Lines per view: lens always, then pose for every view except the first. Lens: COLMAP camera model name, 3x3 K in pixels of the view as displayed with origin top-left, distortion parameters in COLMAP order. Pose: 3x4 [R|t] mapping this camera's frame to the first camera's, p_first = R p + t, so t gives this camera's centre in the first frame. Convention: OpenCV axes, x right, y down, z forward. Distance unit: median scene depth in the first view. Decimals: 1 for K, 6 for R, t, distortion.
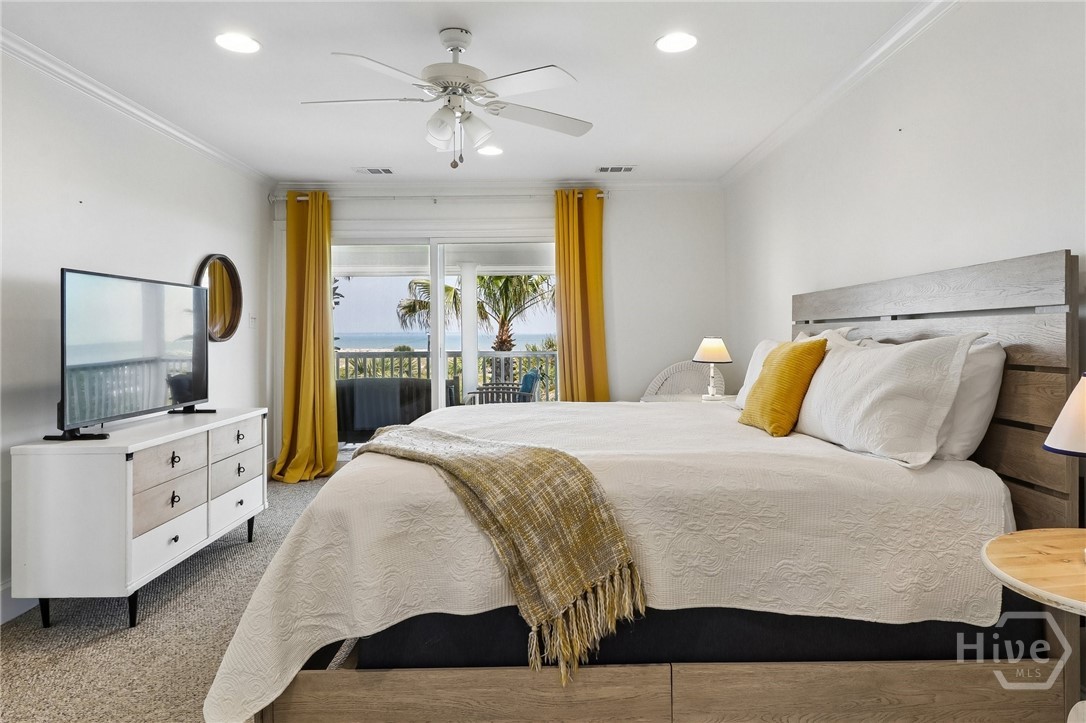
lens RADIAL K [[649.7, 0, 548.6], [0, 649.7, 339.5], [0, 0, 1]] dist [-0.002502, -0.001920]
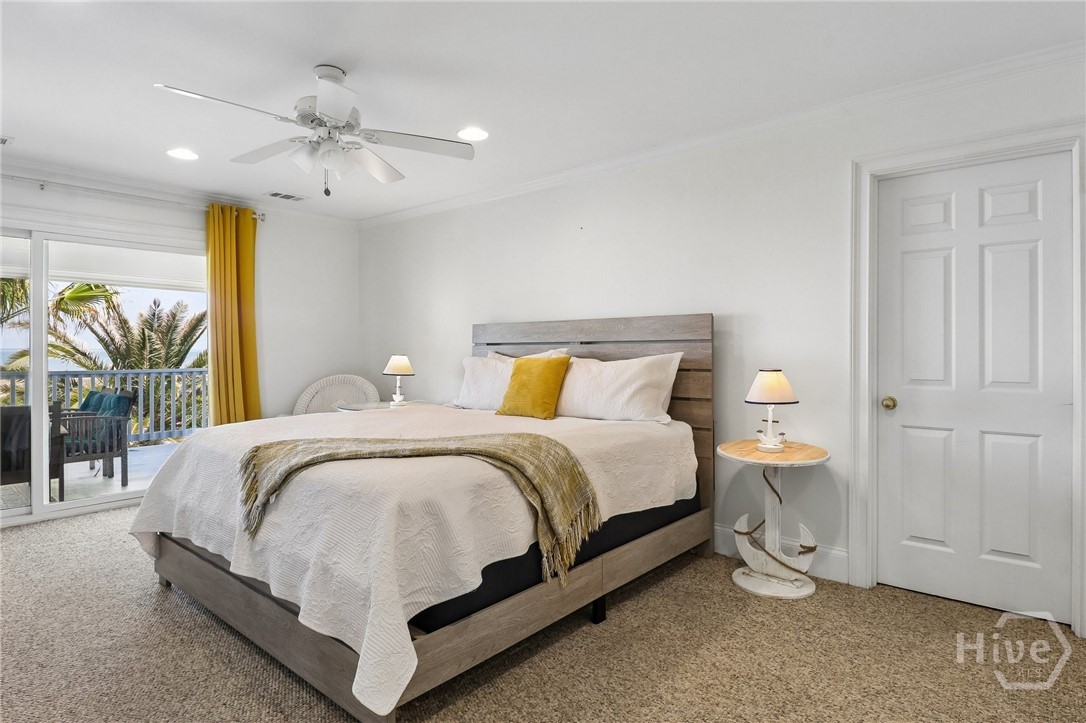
lens RADIAL K [[597.3, 0, 539.0], [0, 597.3, 356.3], [0, 0, 1]] dist [0.001584, -0.004275]
pose [[0.664667, -0.001041, 0.747139, -0.939604], [0.001772, 0.999998, -0.000183, 0.000835], [-0.747138, 0.001446, 0.664668, 0.110956]]
